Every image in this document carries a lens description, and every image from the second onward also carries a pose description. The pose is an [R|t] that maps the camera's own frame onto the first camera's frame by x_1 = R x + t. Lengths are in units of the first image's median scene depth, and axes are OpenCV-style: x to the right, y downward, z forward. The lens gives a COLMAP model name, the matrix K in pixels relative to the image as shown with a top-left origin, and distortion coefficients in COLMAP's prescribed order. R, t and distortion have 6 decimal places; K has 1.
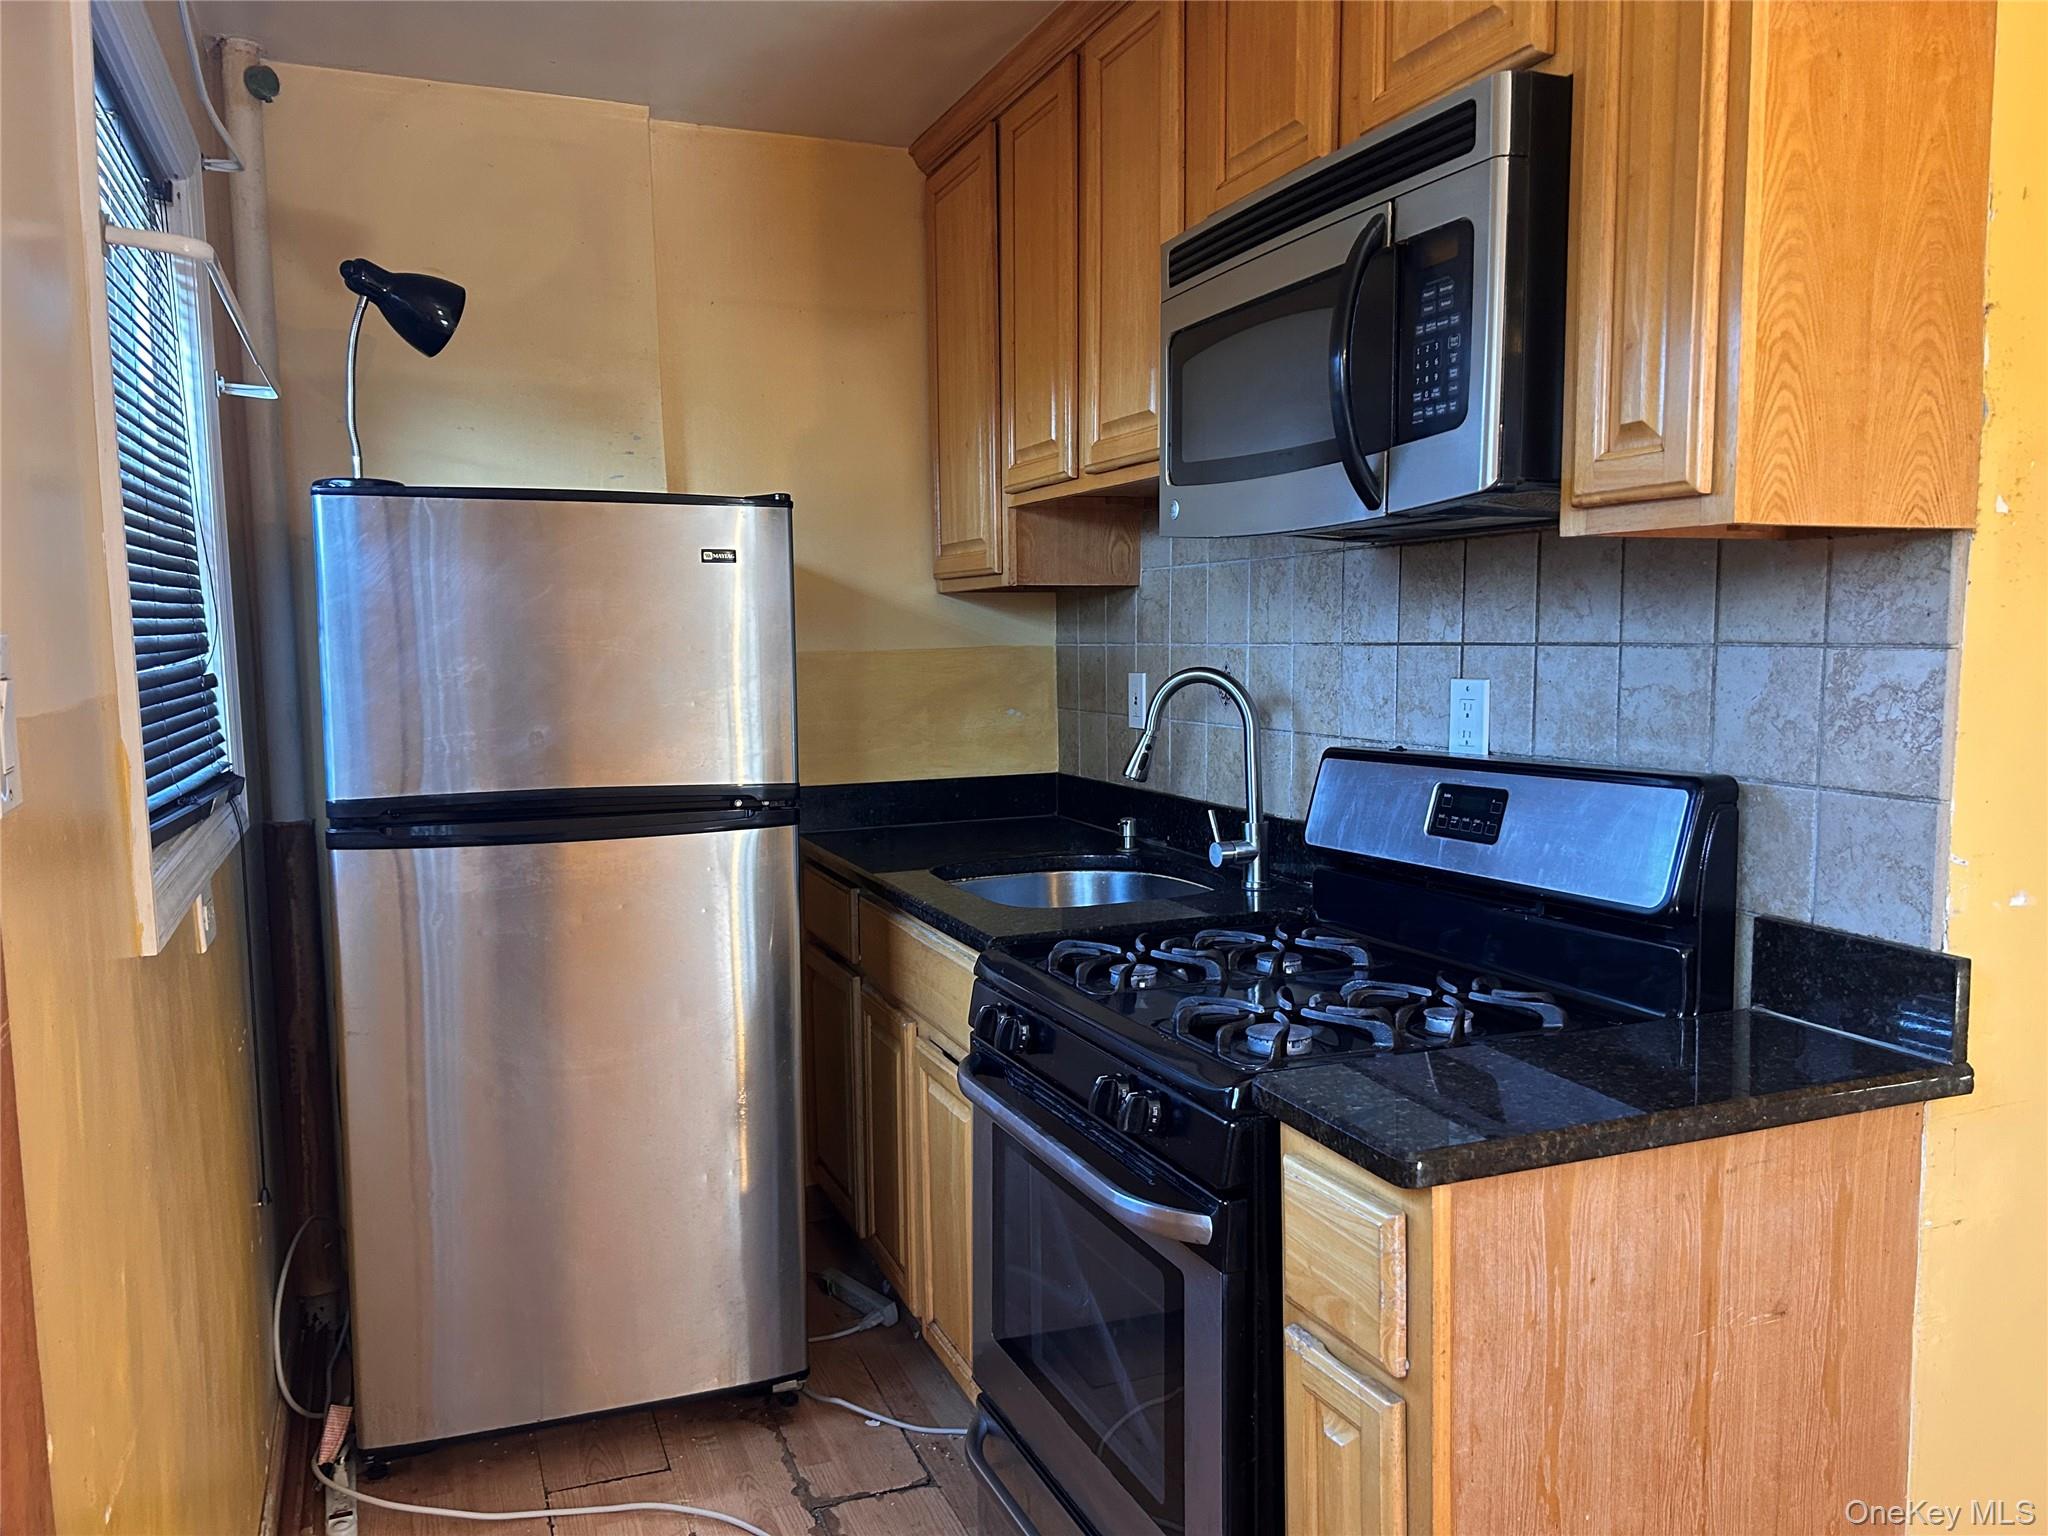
lens RADIAL K [[1537.9, 0, 1025.4], [0, 1537.9, 776.6], [0, 0, 1]] dist [0.038686, -0.012406]
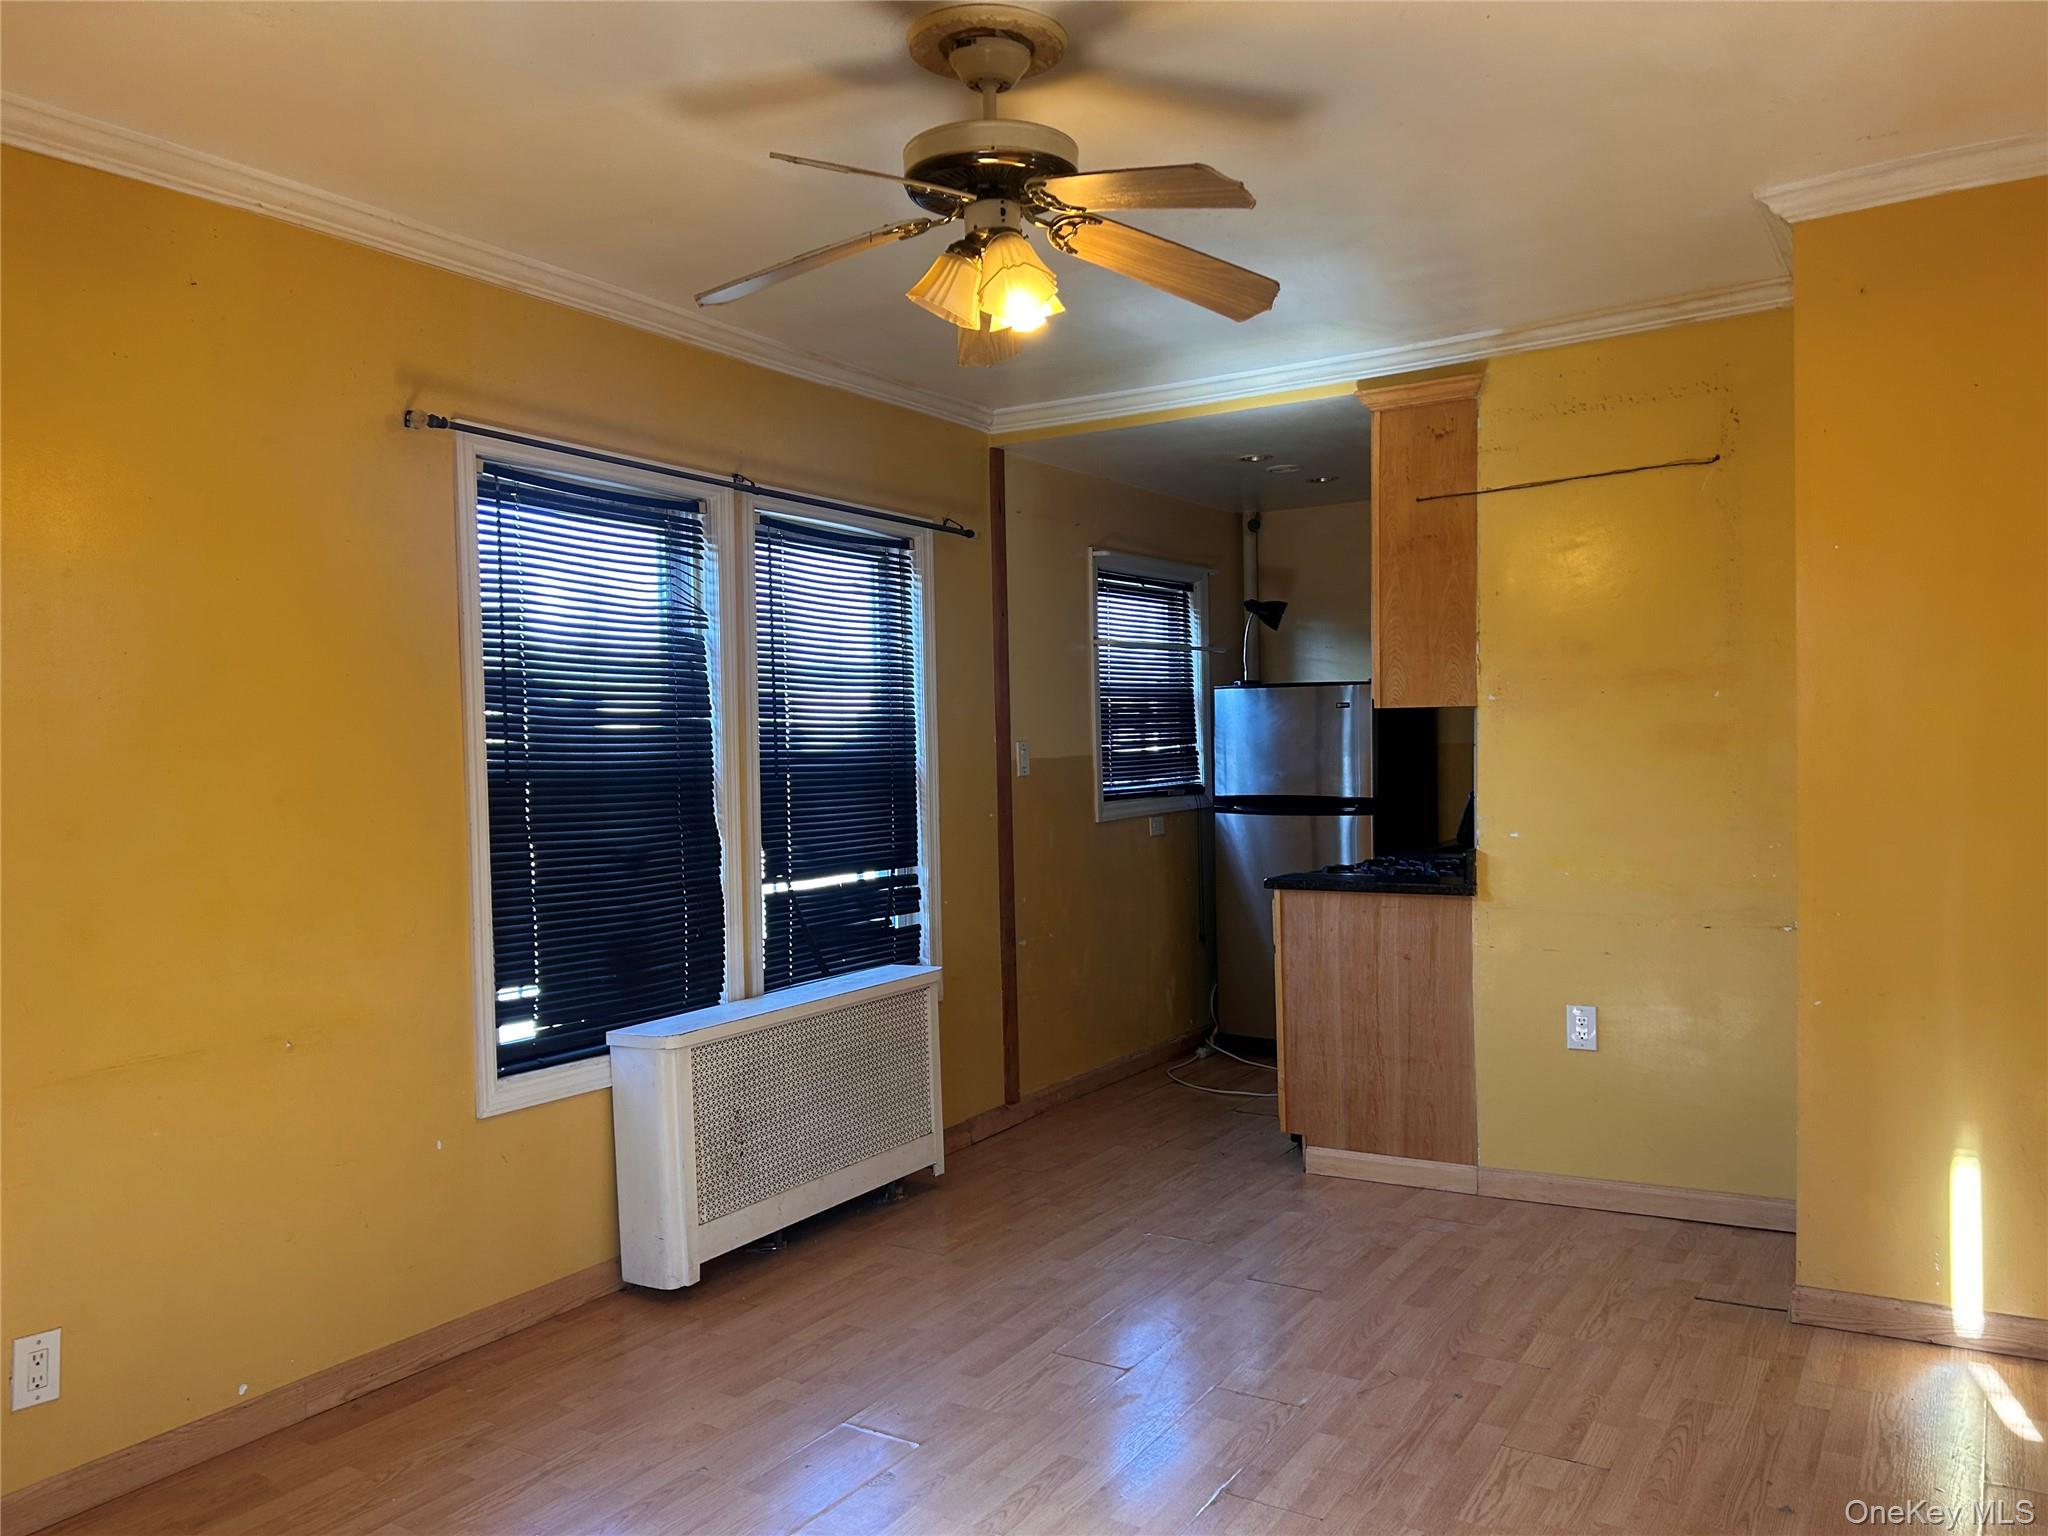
lens RADIAL K [[1537.9, 0, 1024.3], [0, 1537.9, 771.3], [0, 0, 1]] dist [0.038686, -0.012406]
pose [[0.587479, 0.019420, -0.809006, 2.517358], [-0.066591, 0.997482, -0.024413, 0.097954], [0.806495, 0.068215, 0.587293, -1.448792]]
